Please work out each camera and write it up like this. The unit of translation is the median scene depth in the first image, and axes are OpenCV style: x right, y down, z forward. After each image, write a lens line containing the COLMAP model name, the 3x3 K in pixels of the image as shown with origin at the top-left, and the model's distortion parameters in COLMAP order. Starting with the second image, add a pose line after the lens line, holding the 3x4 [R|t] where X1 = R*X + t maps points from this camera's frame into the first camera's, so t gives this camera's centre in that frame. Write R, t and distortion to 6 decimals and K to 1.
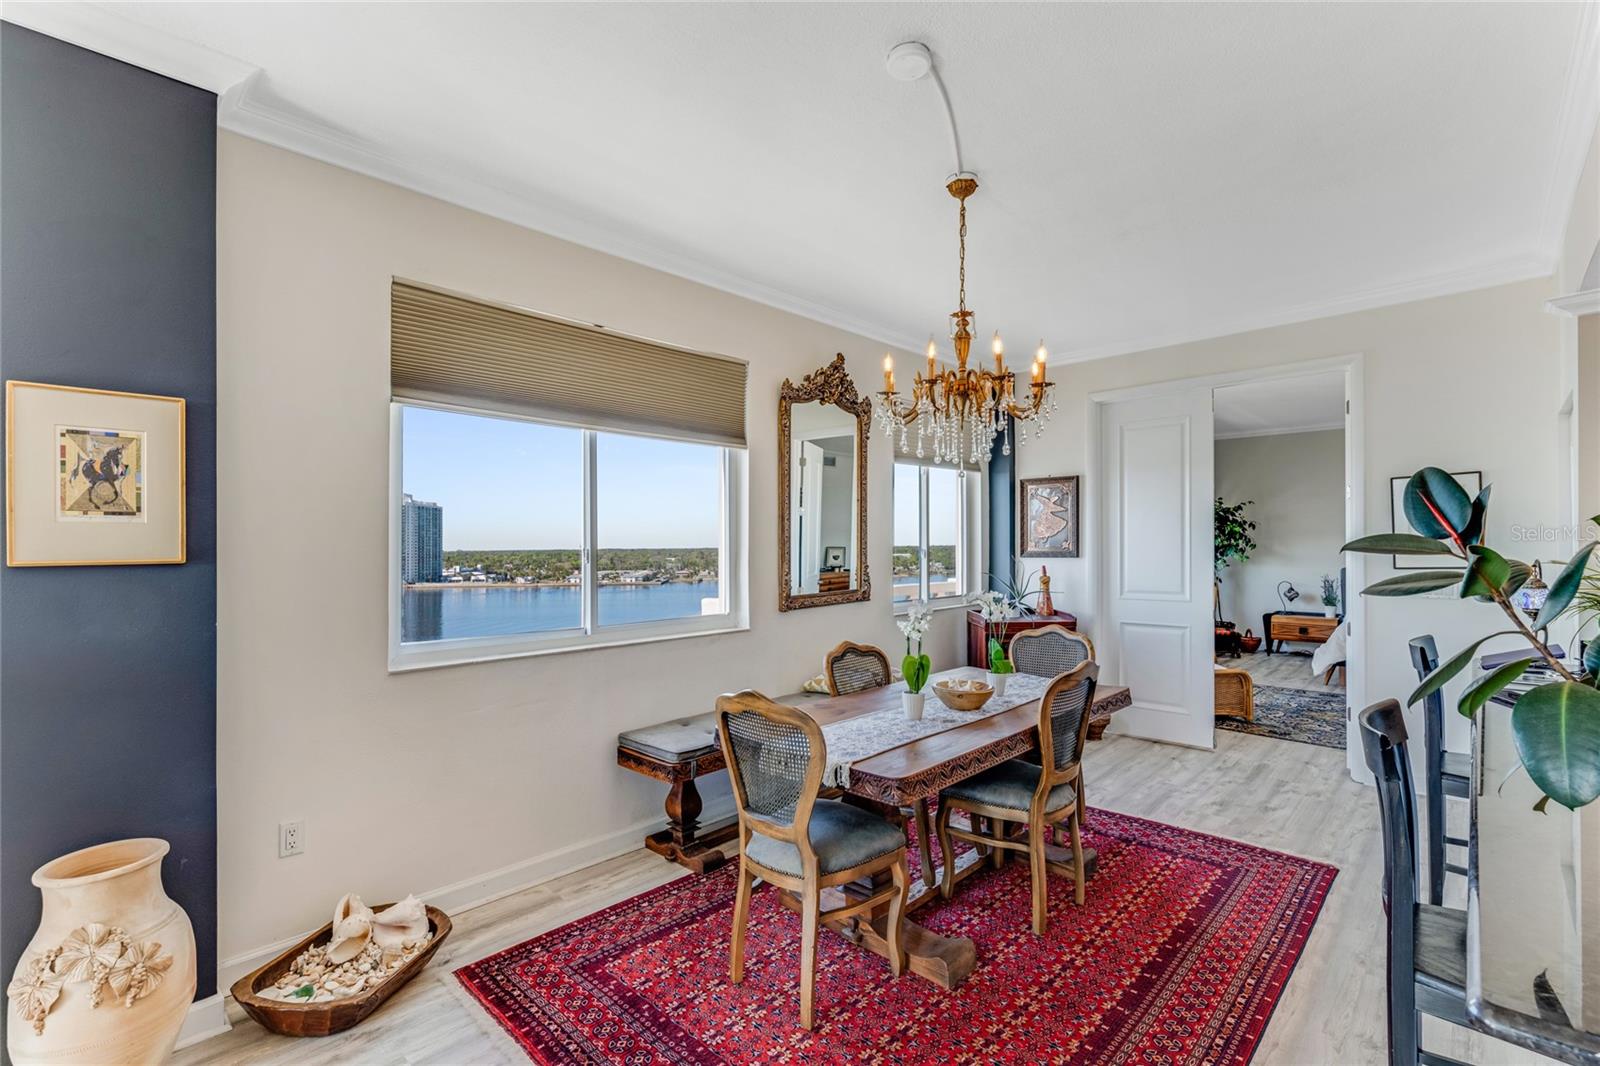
lens RADIAL K [[710.4, 0, 772.4], [0, 710.4, 542.0], [0, 0, 1]] dist [-0.003365, 0.003376]
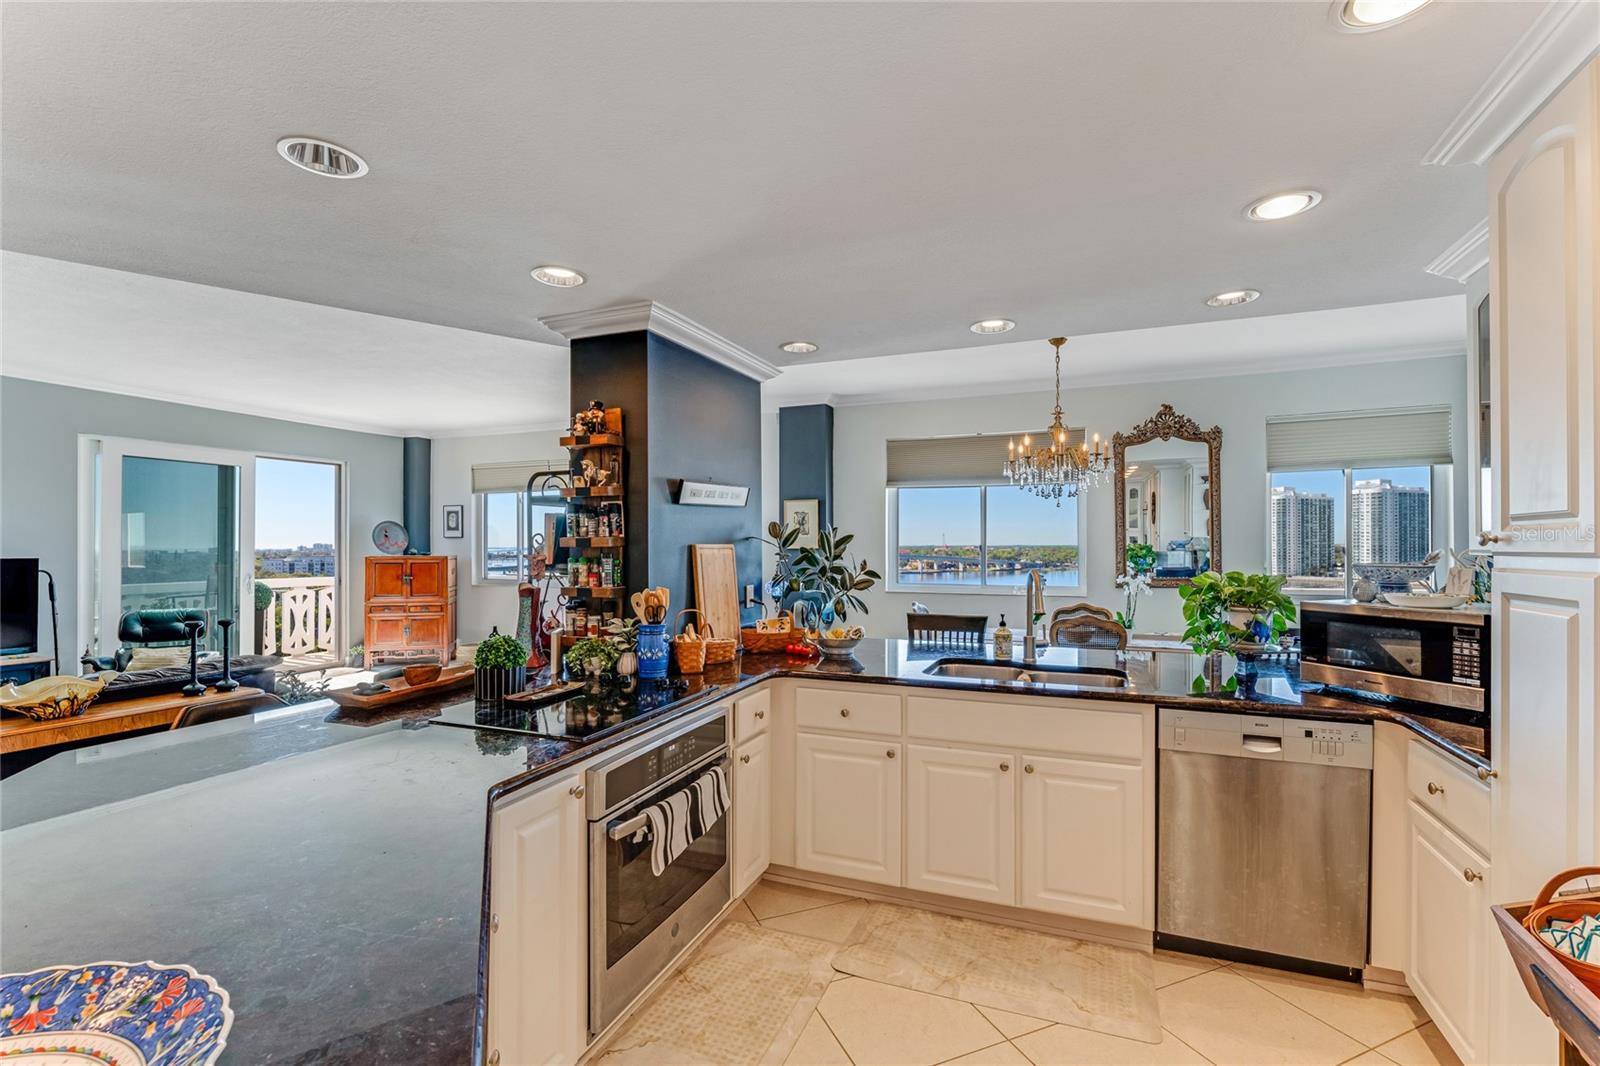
lens RADIAL K [[710.4, 0, 803.5], [0, 710.4, 546.7], [0, 0, 1]] dist [-0.003365, 0.003376]
pose [[0.369655, 0.012086, -0.929090, 1.075039], [0.005399, 0.999871, 0.015154, -0.018031], [0.929153, -0.010618, 0.369542, -0.132735]]
